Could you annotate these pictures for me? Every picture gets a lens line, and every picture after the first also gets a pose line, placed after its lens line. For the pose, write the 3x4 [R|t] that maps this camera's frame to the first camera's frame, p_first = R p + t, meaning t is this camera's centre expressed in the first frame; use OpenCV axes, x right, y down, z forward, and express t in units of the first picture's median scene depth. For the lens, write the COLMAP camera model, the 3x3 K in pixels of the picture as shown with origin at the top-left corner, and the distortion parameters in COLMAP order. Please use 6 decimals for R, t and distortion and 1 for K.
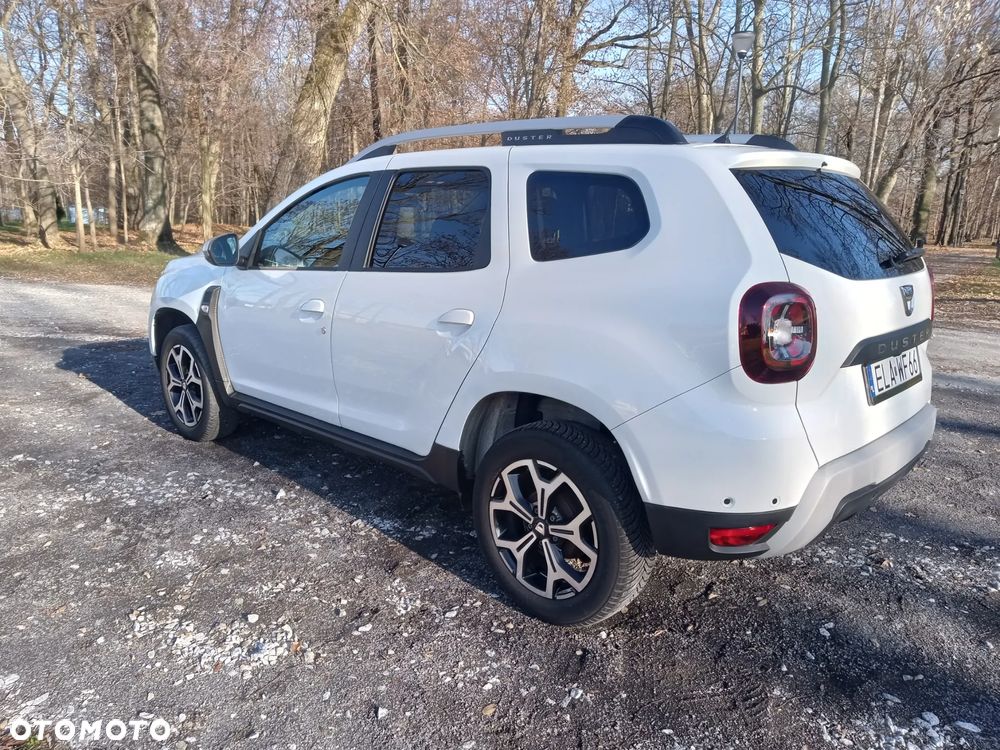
lens RADIAL K [[739.3, 0, 499.5], [0, 739.3, 331.6], [0, 0, 1]] dist [0.000828, -0.003948]
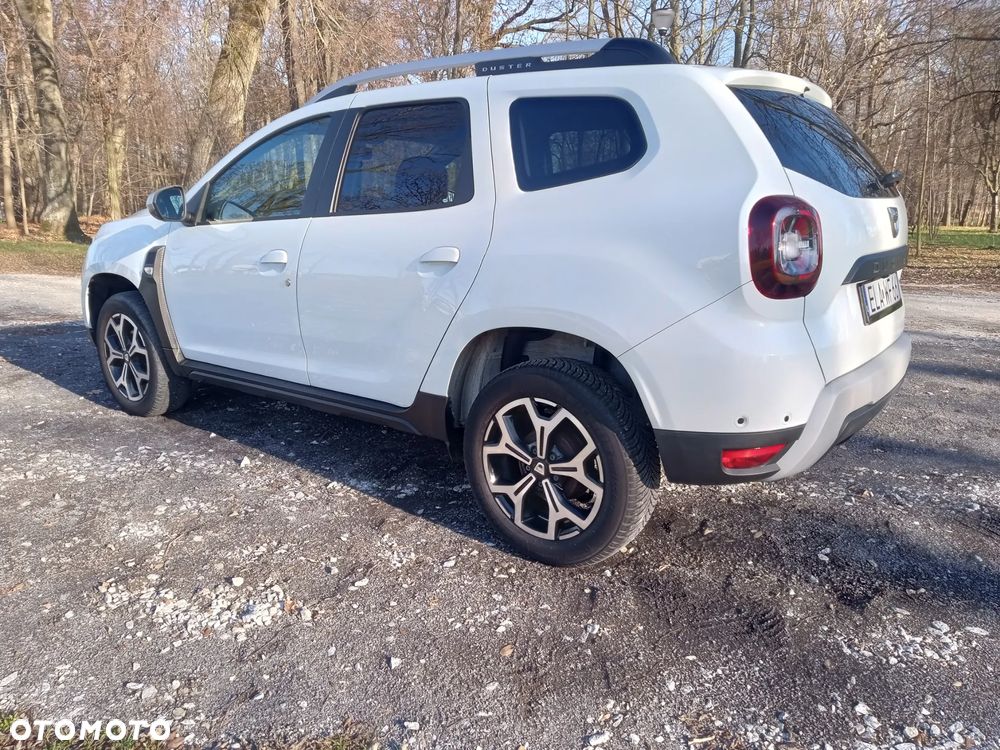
lens RADIAL K [[746.8, 0, 501.2], [0, 746.8, 329.0], [0, 0, 1]] dist [0.003467, -0.002693]
pose [[0.994826, -0.037594, 0.094383, -0.078930], [0.035958, 0.999173, 0.018975, 0.063313], [-0.095018, -0.015483, 0.995355, 0.038086]]
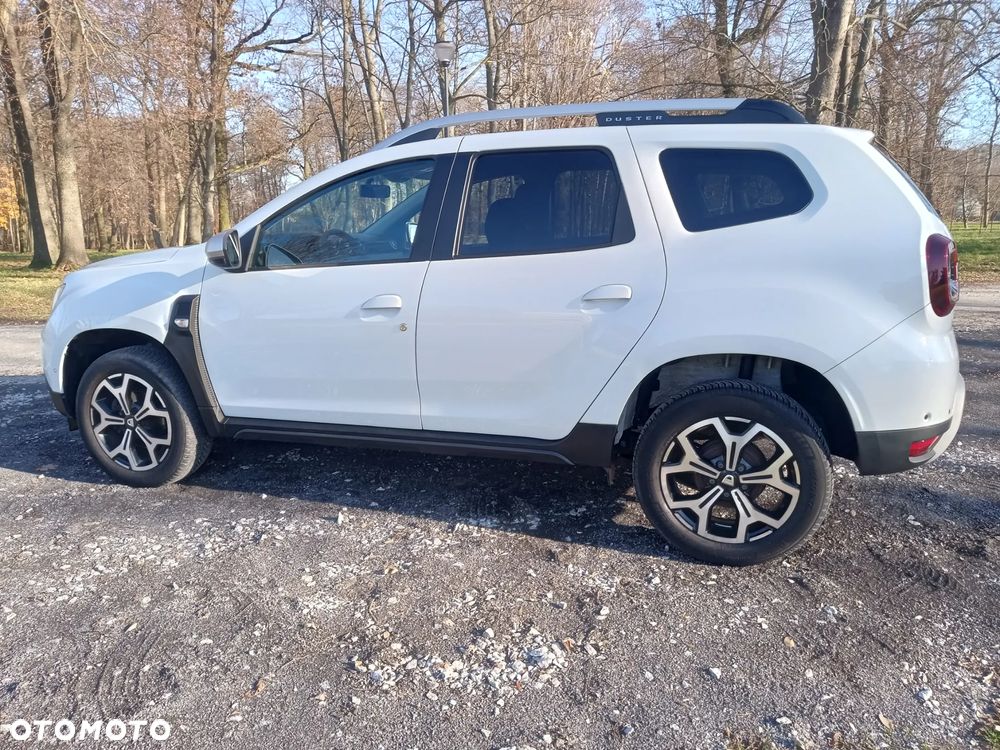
lens RADIAL K [[739.3, 0, 499.5], [0, 739.3, 331.6], [0, 0, 1]] dist [0.000828, -0.003948]
pose [[0.908667, -0.095560, 0.406438, -0.653386], [0.098716, 0.995027, 0.013249, 0.004586], [-0.405683, 0.028083, 0.913582, 0.147458]]
